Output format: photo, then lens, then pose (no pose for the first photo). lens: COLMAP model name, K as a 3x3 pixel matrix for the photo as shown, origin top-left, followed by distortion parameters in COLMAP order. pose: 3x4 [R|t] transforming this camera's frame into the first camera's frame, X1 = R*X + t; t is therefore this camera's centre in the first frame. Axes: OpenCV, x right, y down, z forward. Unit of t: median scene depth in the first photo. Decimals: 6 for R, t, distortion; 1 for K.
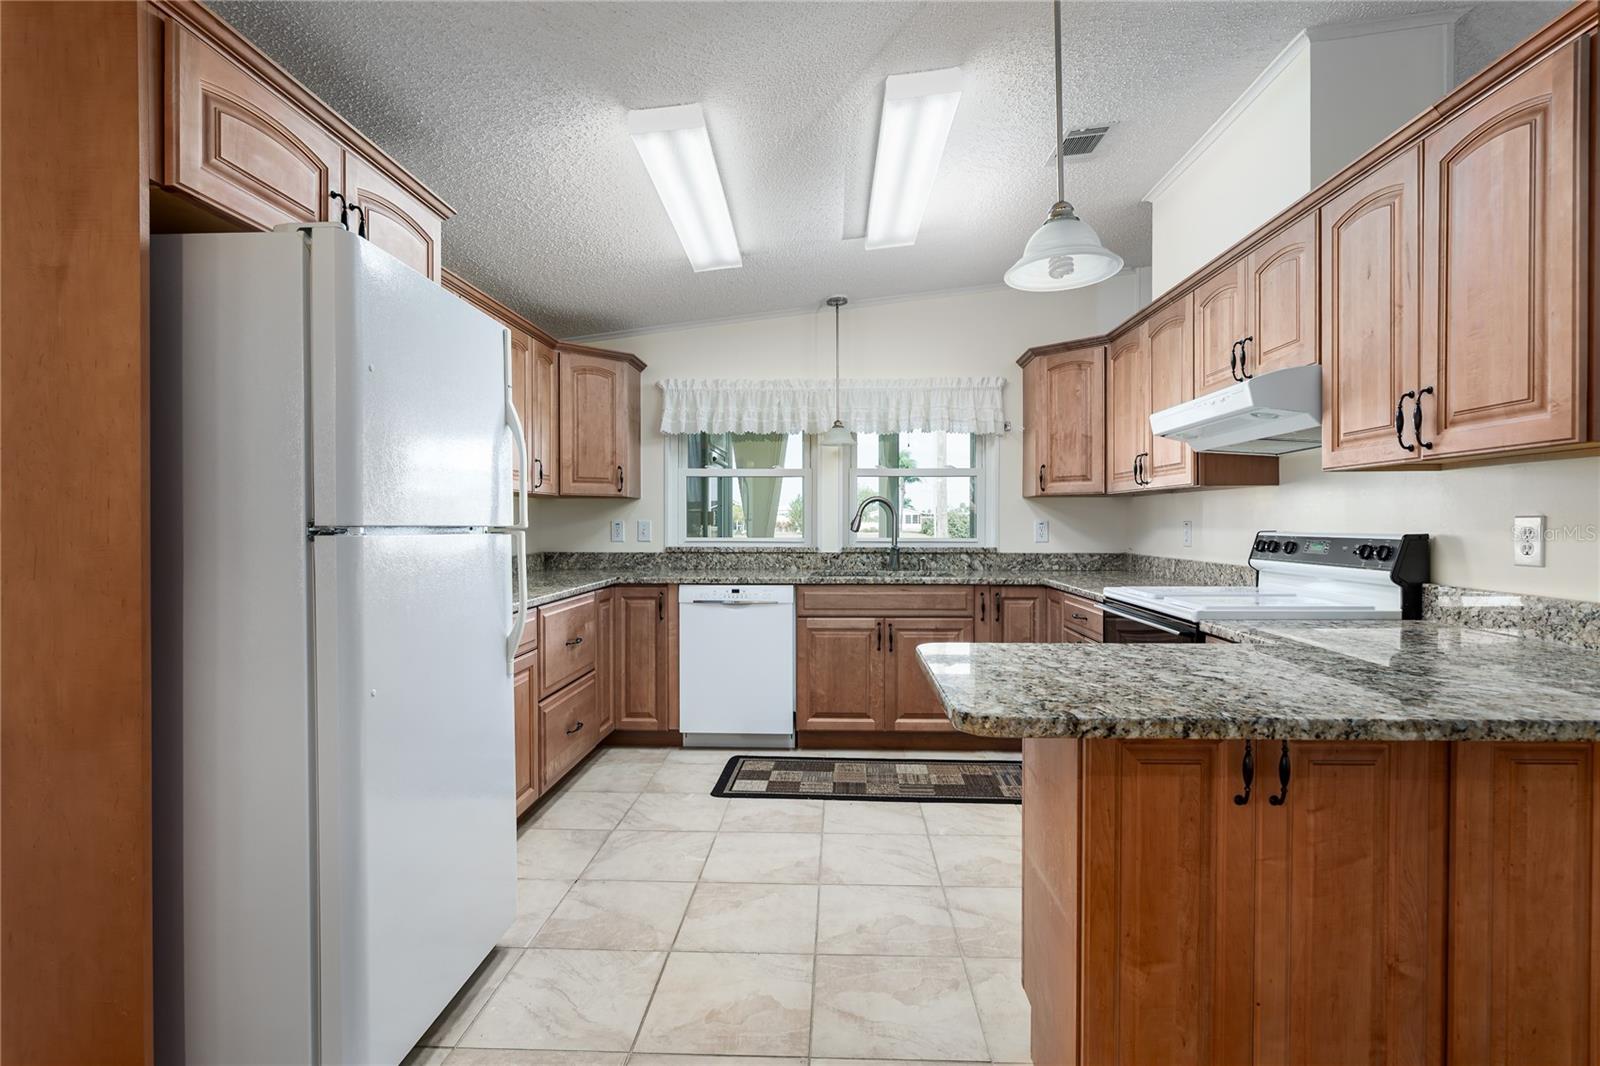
lens RADIAL K [[757.2, 0, 795.4], [0, 757.2, 537.2], [0, 0, 1]] dist [-0.002205, 0.000904]
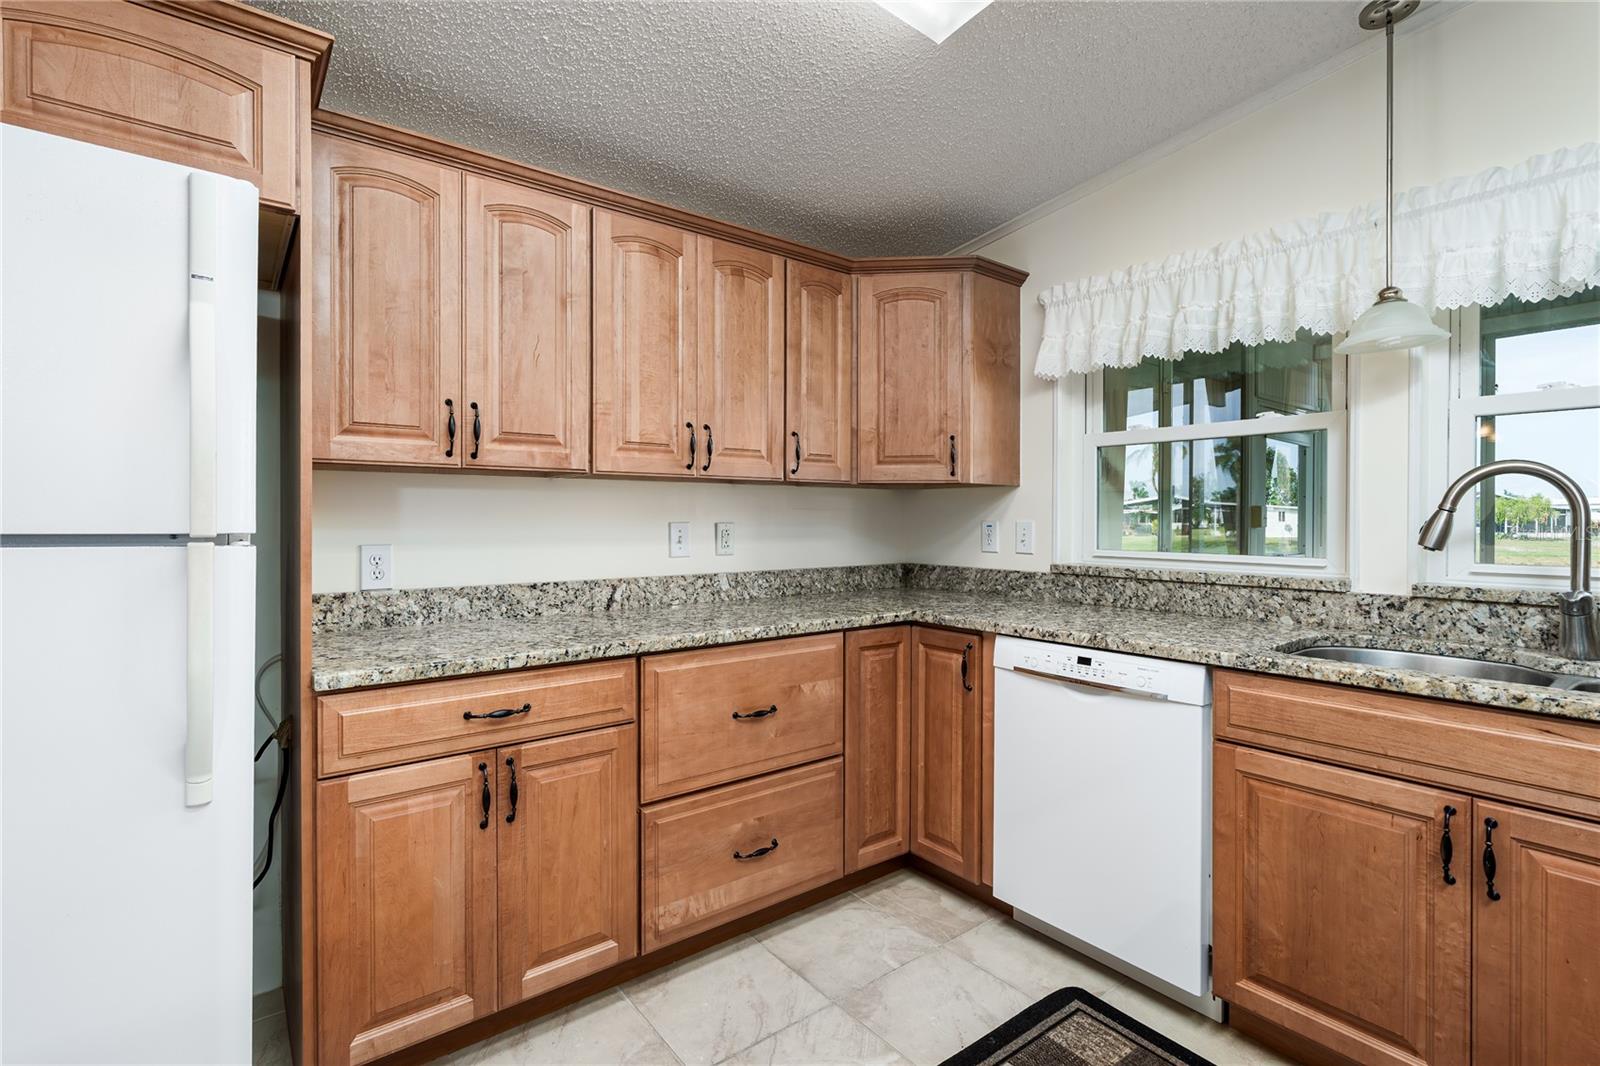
lens RADIAL K [[739.6, 0, 806.4], [0, 739.6, 528.1], [0, 0, 1]] dist [-0.002357, 0.000122]
pose [[0.664540, 0.009879, -0.747187, 0.166066], [-0.018058, 0.999833, -0.002841, -0.012594], [0.747034, 0.015381, 0.664608, 0.532120]]
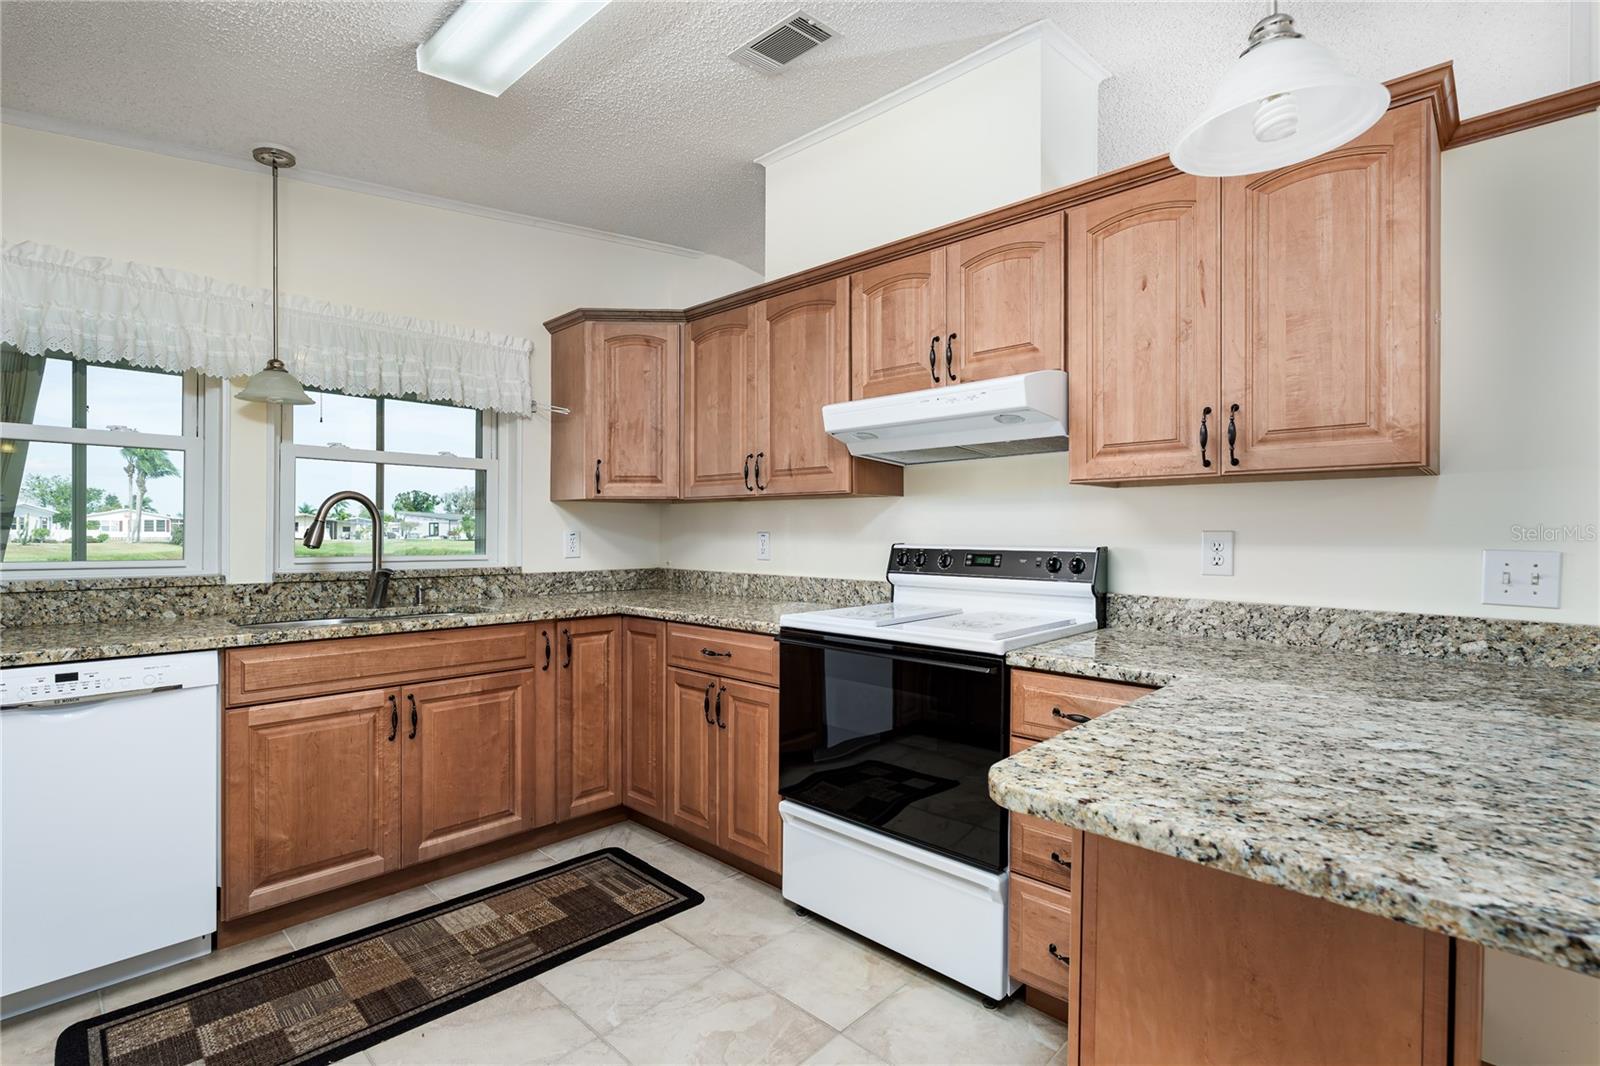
lens RADIAL K [[757.2, 0, 795.4], [0, 757.2, 537.2], [0, 0, 1]] dist [-0.002205, 0.000904]
pose [[0.649448, -0.002032, 0.760403, -0.142461], [0.010346, 0.999927, -0.006164, -0.008570], [-0.760336, 0.011871, 0.649422, 0.346137]]
